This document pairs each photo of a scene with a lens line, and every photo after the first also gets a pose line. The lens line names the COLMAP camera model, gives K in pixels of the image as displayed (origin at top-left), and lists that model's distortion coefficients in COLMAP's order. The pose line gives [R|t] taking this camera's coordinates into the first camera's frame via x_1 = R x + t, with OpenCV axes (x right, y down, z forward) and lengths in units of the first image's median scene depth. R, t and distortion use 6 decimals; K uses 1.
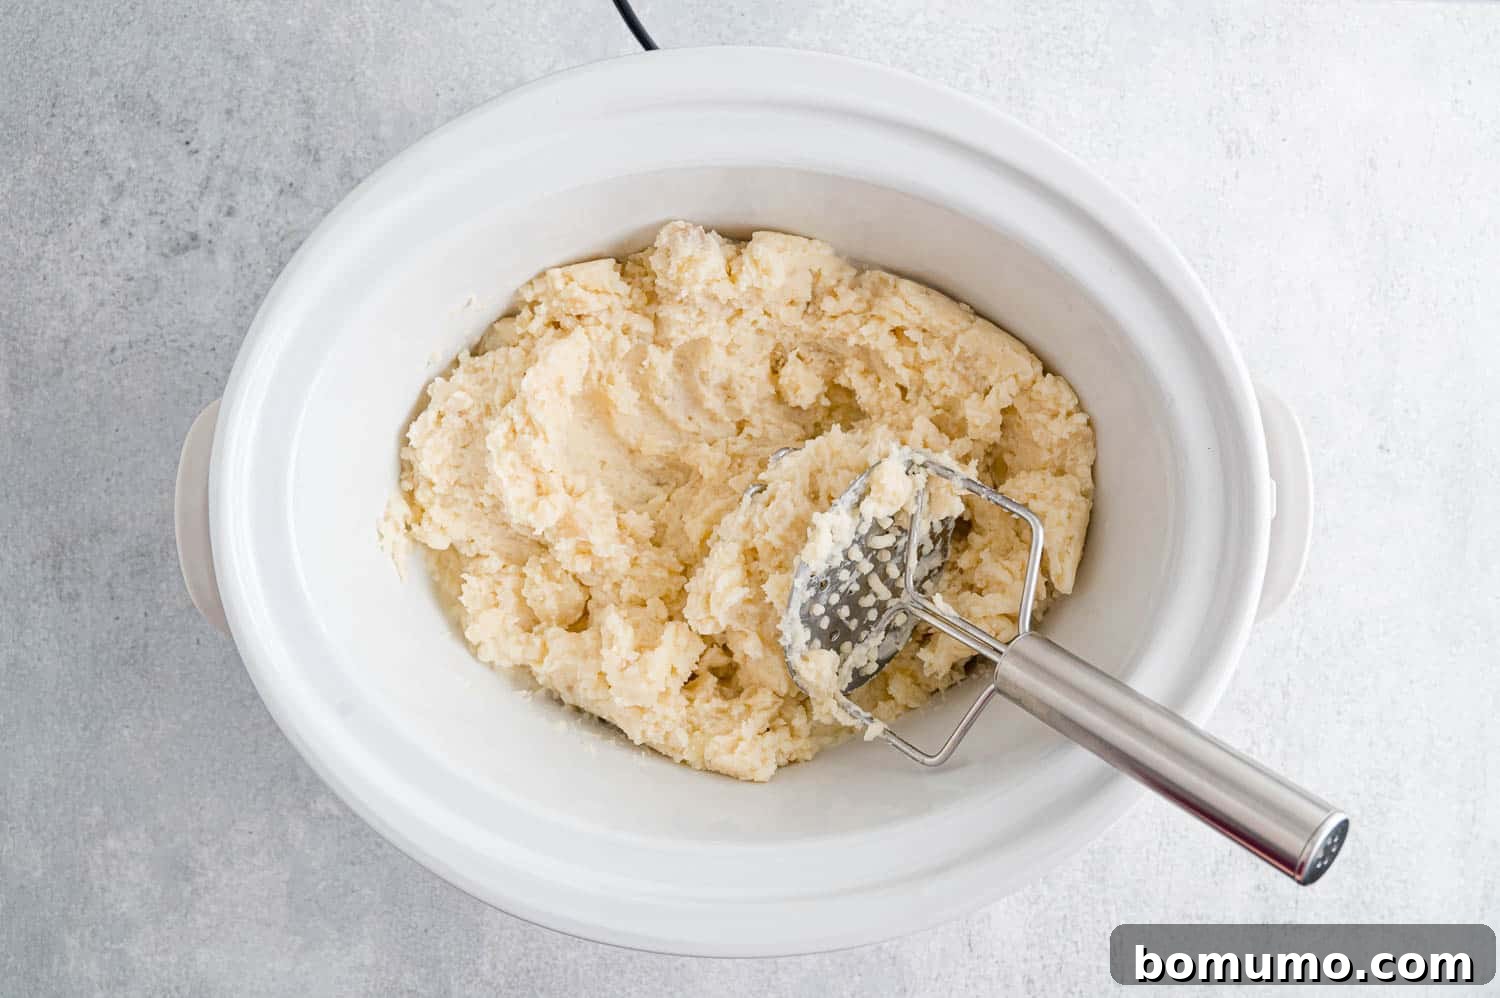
lens RADIAL K [[2377.8, 0, 753.3], [0, 2377.8, 498.2], [0, 0, 1]] dist [-0.061592, 0.000000]
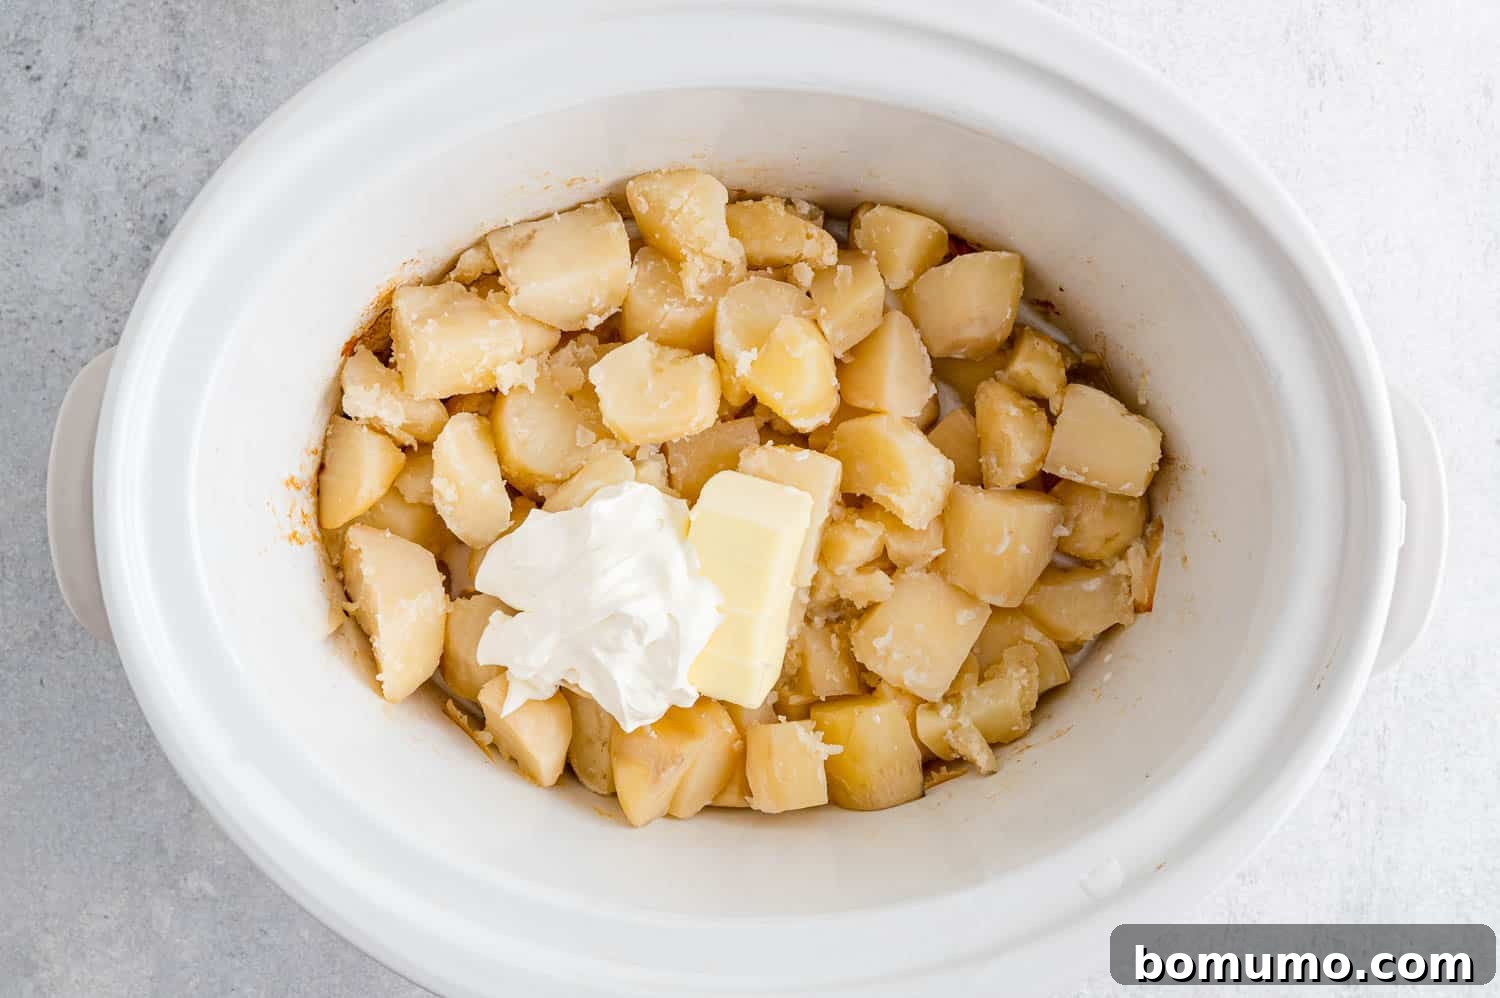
lens RADIAL K [[2377.8, 0, 751.2], [0, 2377.8, 510.3], [0, 0, 1]] dist [-0.061592, 0.000000]
pose [[1.000000, -0.000518, 0.000524, 0.008446], [0.000515, 0.999981, 0.006185, -0.003135], [-0.000527, -0.006185, 0.999981, 0.189515]]
